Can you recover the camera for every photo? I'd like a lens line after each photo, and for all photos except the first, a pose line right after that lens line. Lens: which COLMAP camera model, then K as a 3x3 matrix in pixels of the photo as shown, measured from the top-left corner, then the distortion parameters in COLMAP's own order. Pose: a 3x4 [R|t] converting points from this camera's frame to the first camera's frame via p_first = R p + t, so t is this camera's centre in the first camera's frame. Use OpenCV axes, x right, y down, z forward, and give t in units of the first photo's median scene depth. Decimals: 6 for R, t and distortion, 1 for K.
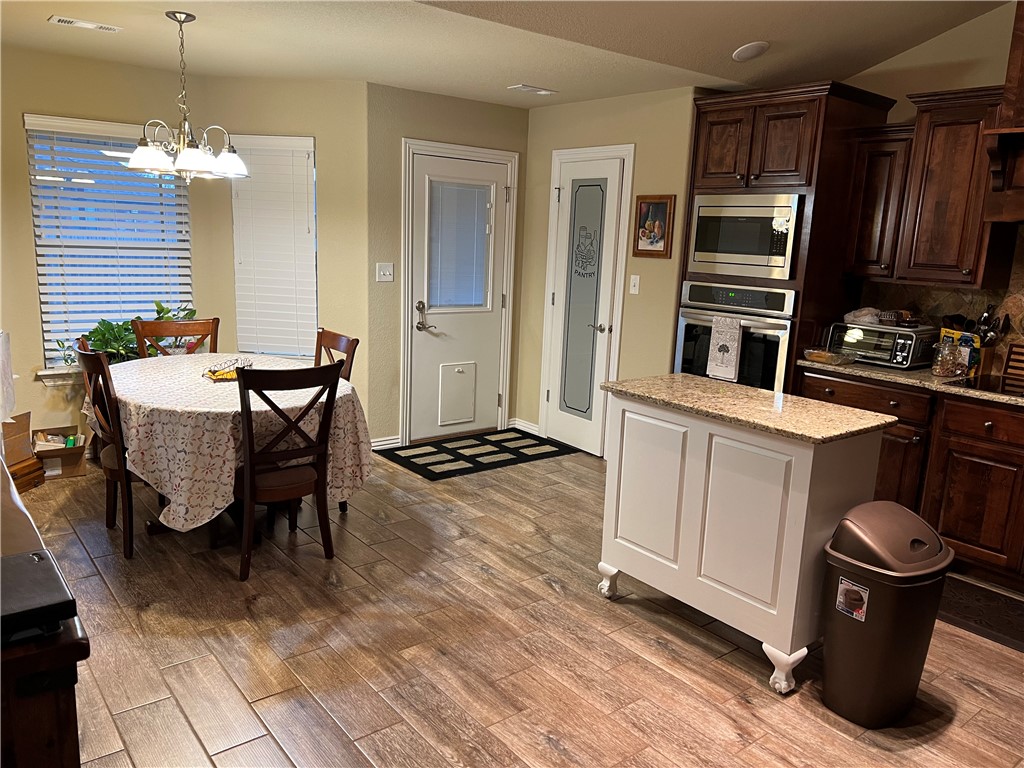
lens RADIAL K [[761.8, 0, 509.9], [0, 761.8, 383.1], [0, 0, 1]] dist [0.009039, -0.020203]
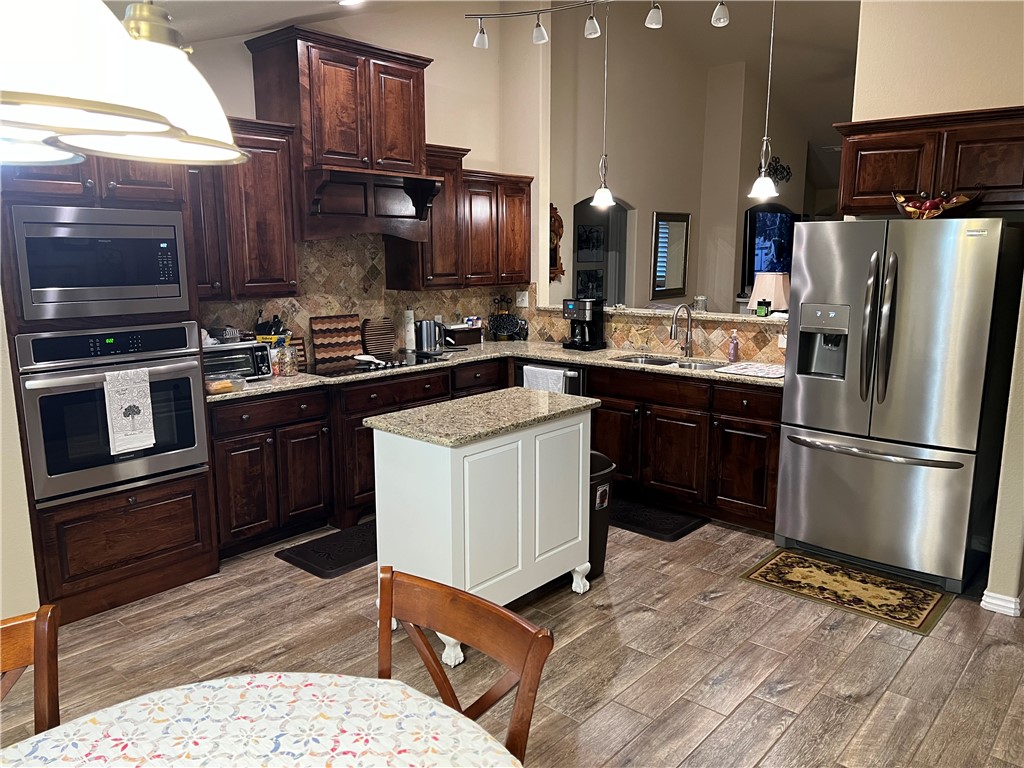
lens RADIAL K [[761.8, 0, 510.6], [0, 761.8, 387.4], [0, 0, 1]] dist [0.009039, -0.020203]
pose [[-0.173905, -0.207333, 0.962689, -0.600964], [0.194495, 0.951097, 0.239971, -0.207002], [-0.965364, 0.228970, -0.125076, 0.853181]]
